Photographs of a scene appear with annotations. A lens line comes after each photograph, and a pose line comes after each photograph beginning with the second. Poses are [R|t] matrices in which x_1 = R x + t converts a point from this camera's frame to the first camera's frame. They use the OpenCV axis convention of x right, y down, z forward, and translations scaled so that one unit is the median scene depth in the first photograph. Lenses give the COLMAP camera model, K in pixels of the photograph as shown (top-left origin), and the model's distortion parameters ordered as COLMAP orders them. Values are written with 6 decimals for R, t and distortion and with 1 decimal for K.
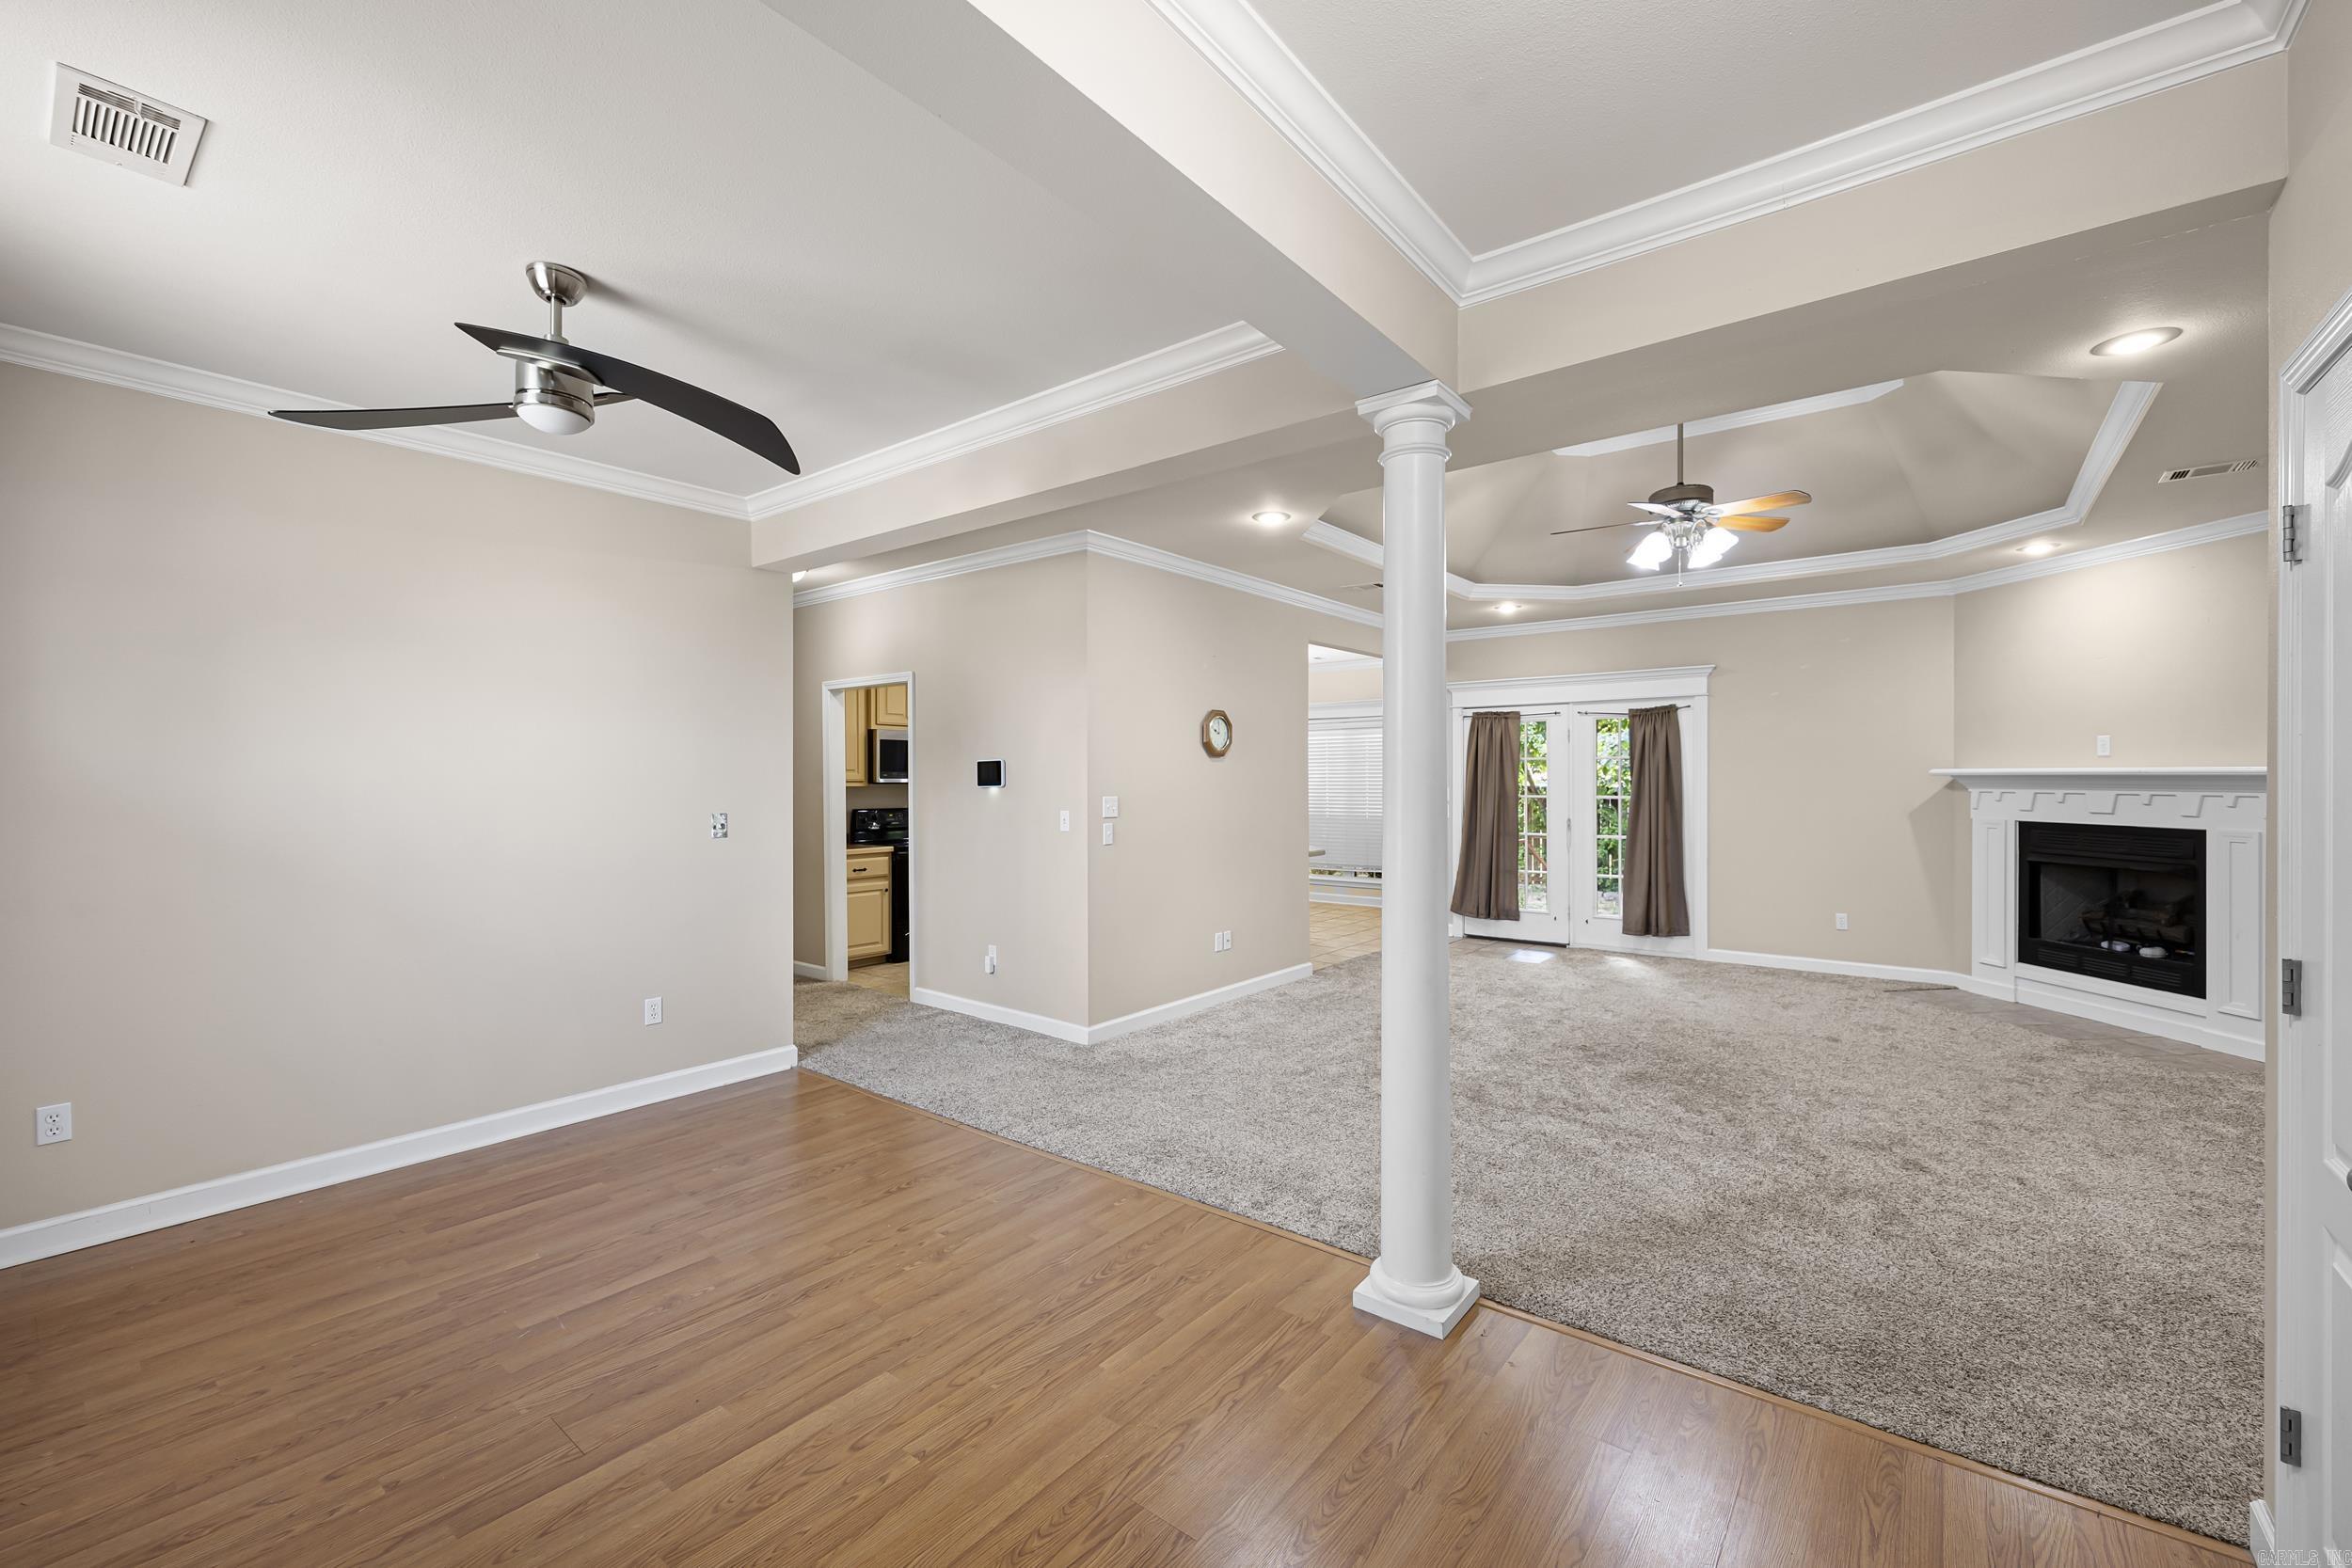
lens RADIAL K [[946.8, 0, 1193.3], [0, 946.8, 785.4], [0, 0, 1]] dist [-0.005094, 0.000077]
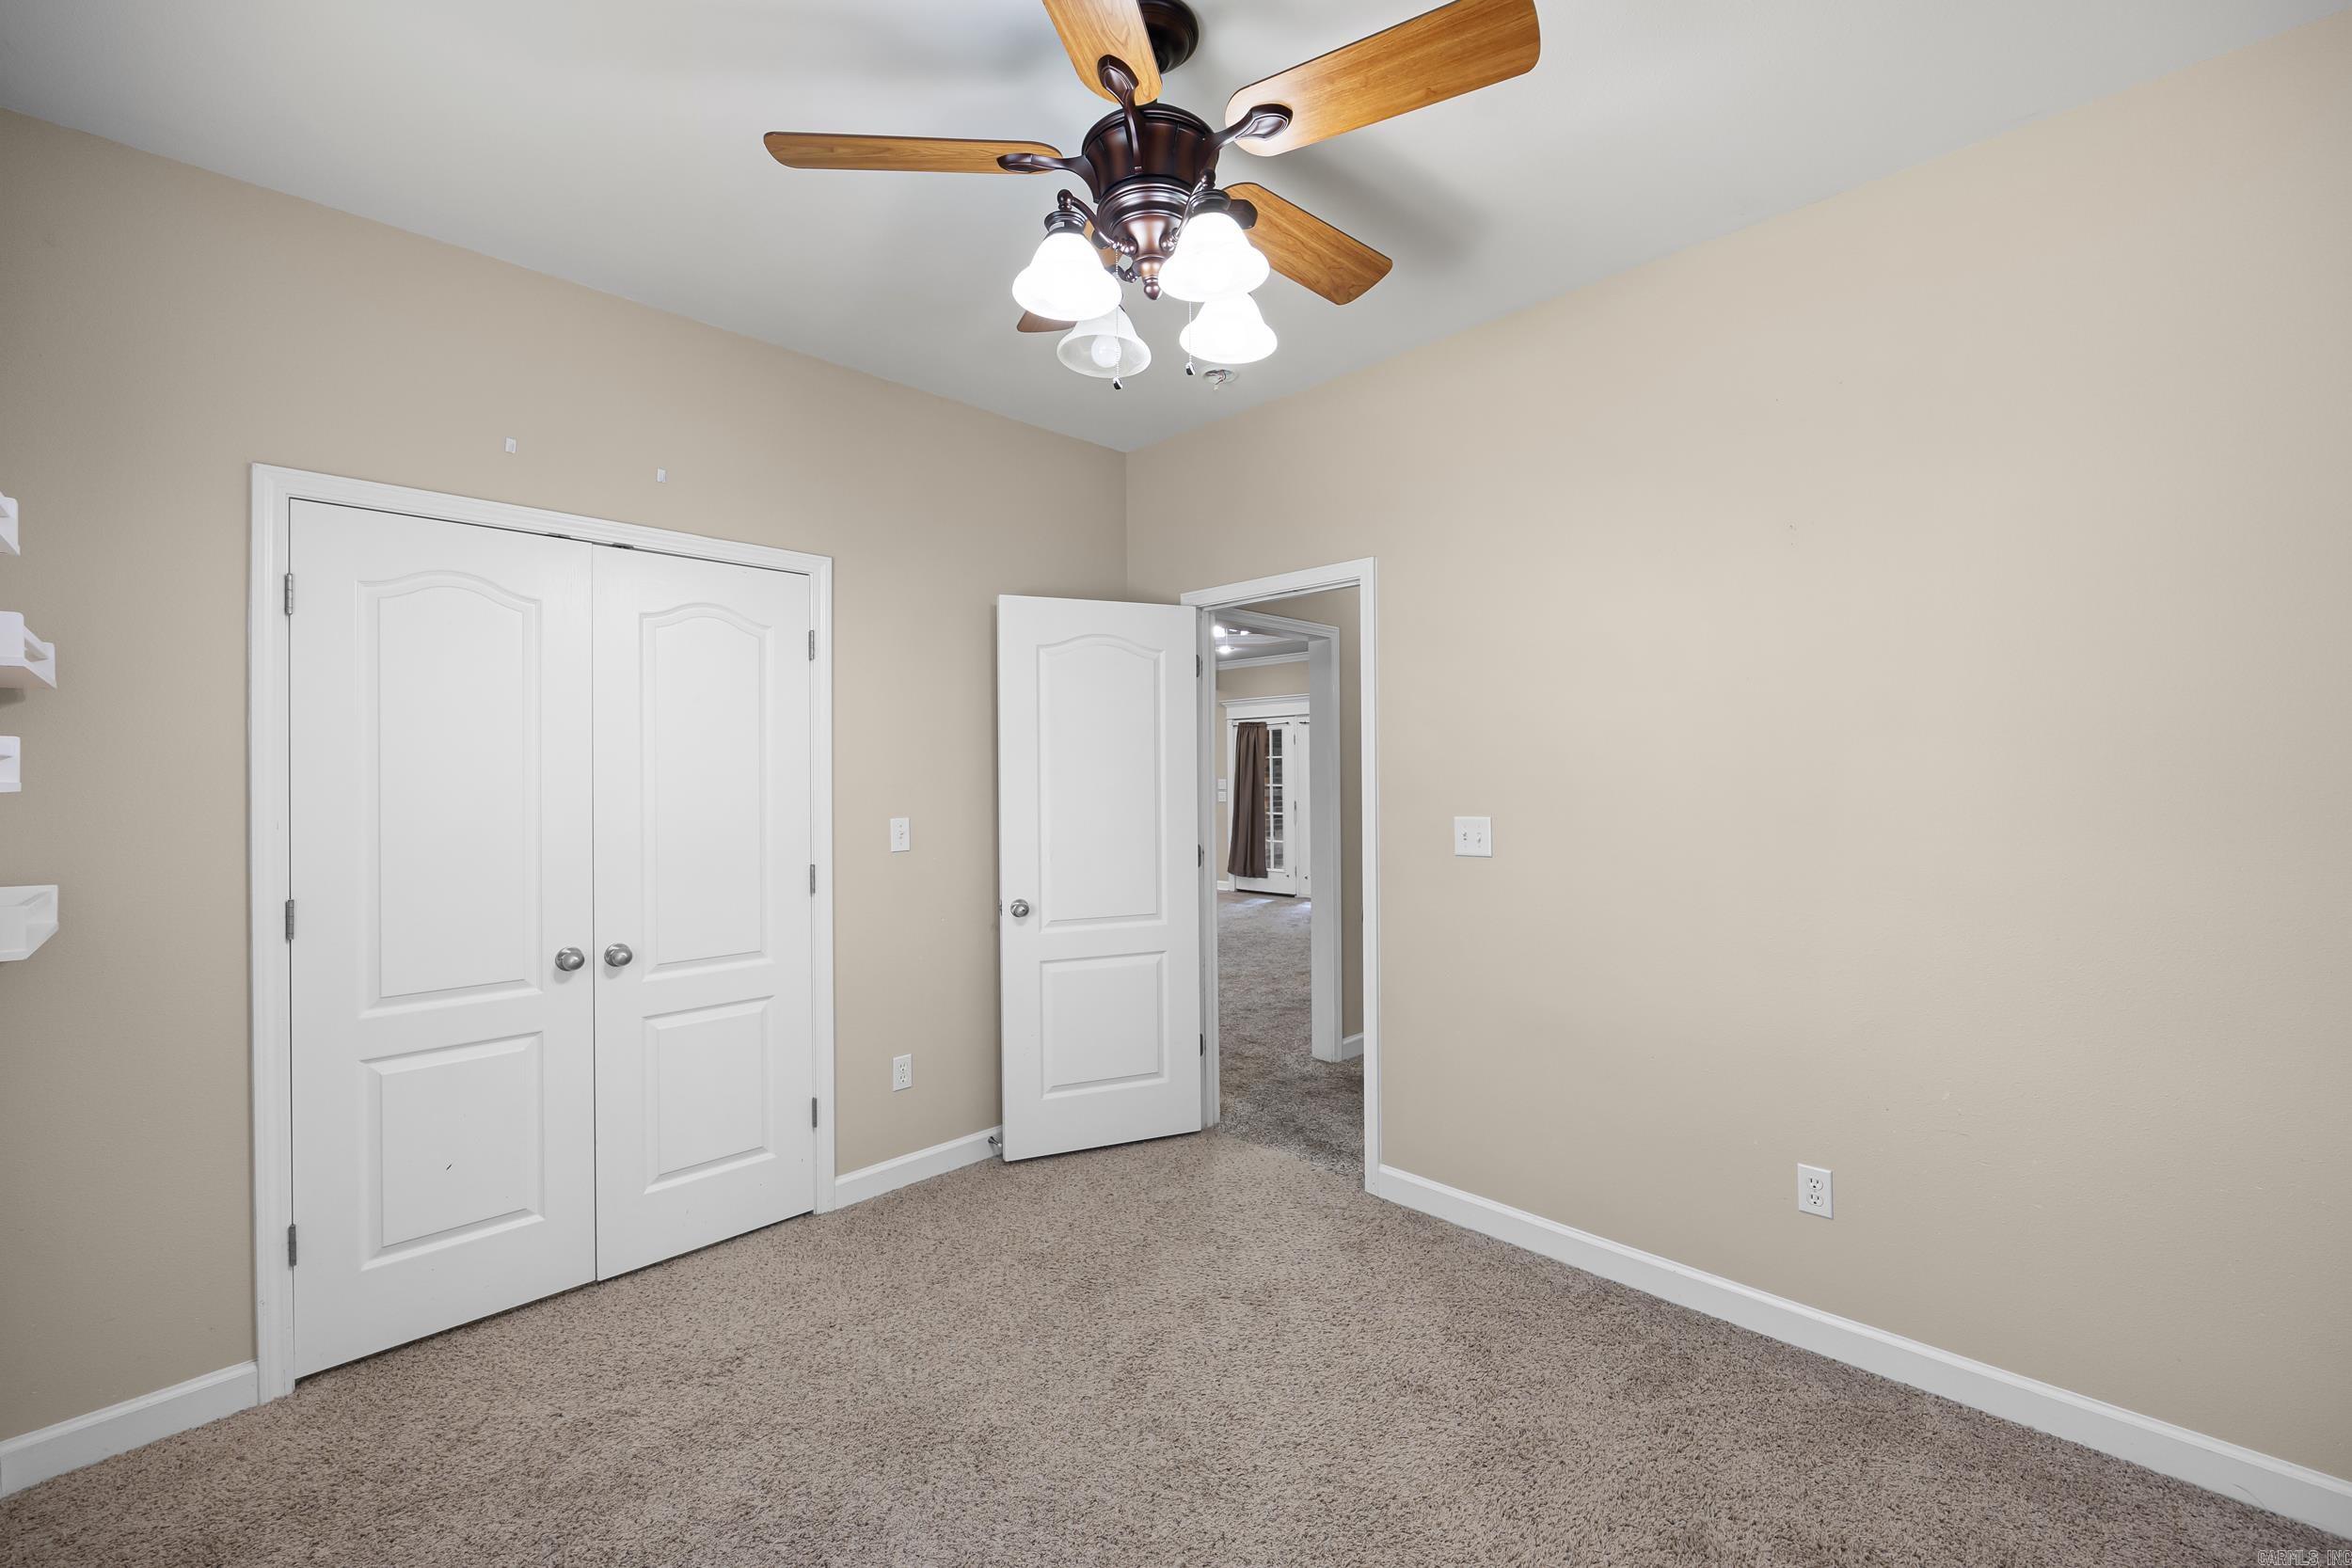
lens RADIAL K [[946.8, 0, 1173.4], [0, 946.8, 774.0], [0, 0, 1]] dist [-0.005094, 0.000077]
pose [[0.991126, -0.007658, -0.132703, 0.515044], [0.006637, 0.999945, -0.008132, 0.007714], [0.132758, 0.007179, 0.991122, -0.454834]]
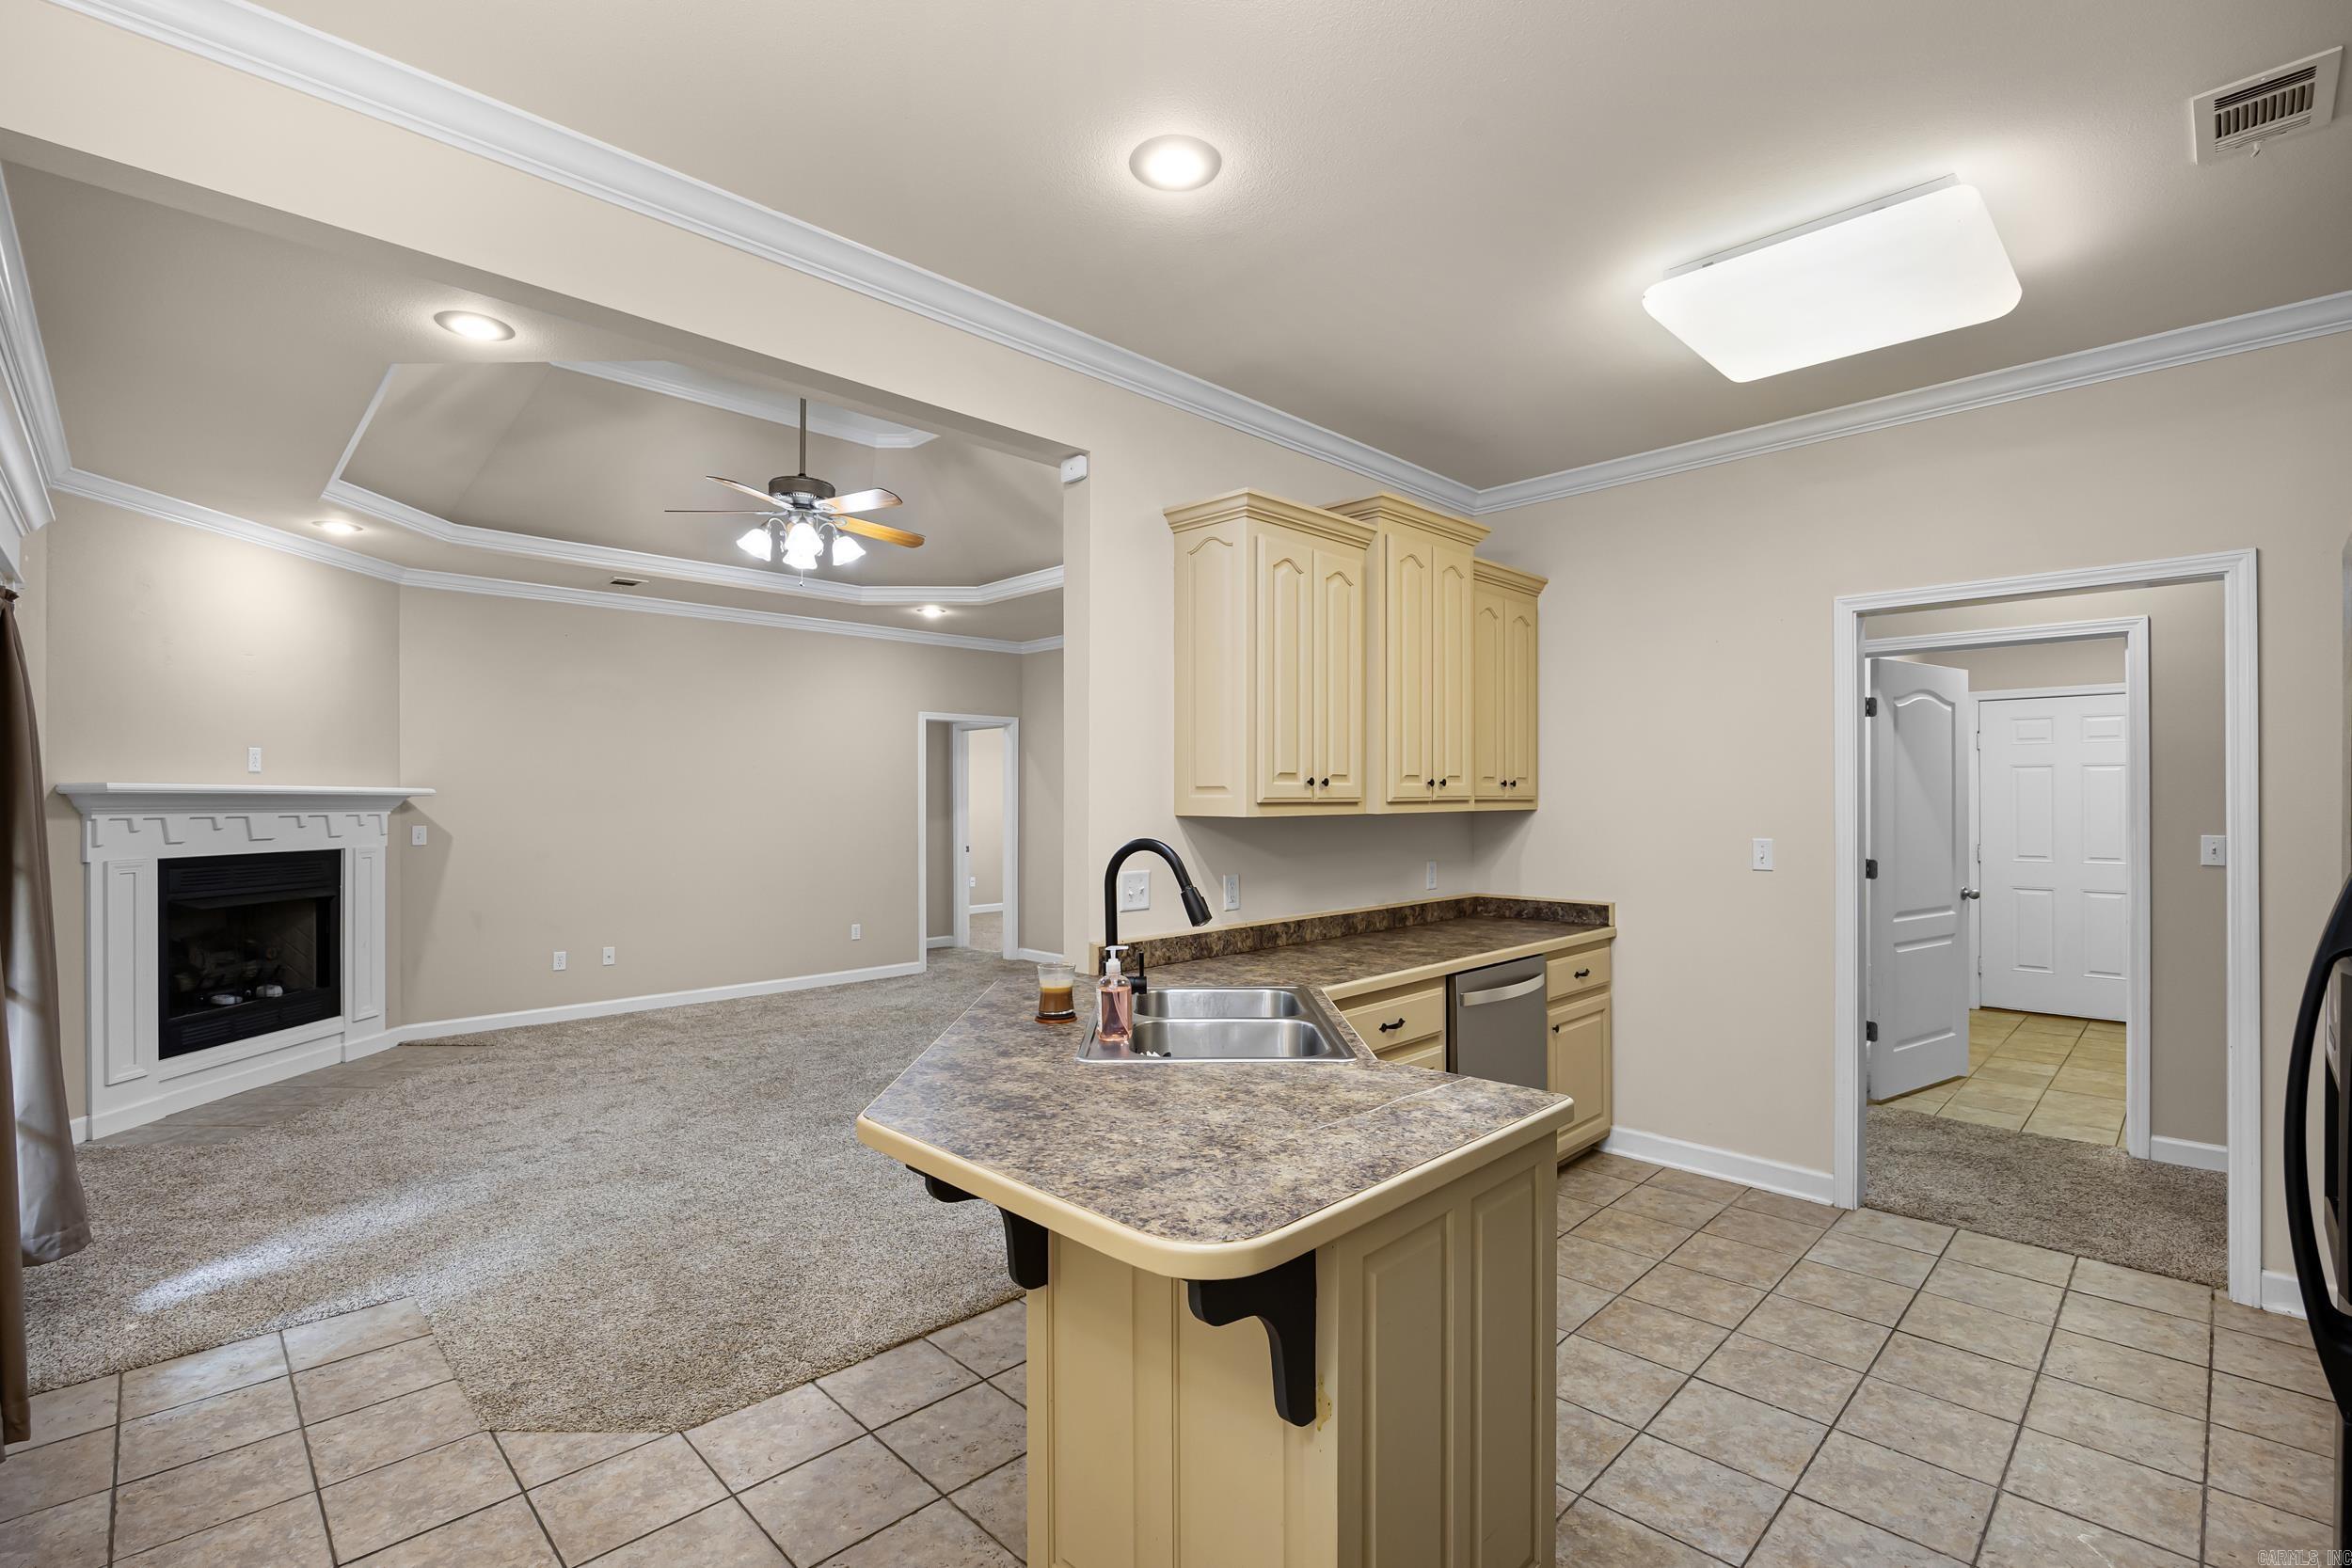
lens RADIAL K [[1057.8, 0, 1195.6], [0, 1057.8, 787.1], [0, 0, 1]] dist [-0.019477, 0.003944]
pose [[-0.992250, 0.004722, 0.124167, 0.008419], [0.004088, 0.999977, -0.005360, -0.008243], [-0.124190, -0.004811, -0.992247, 1.596646]]
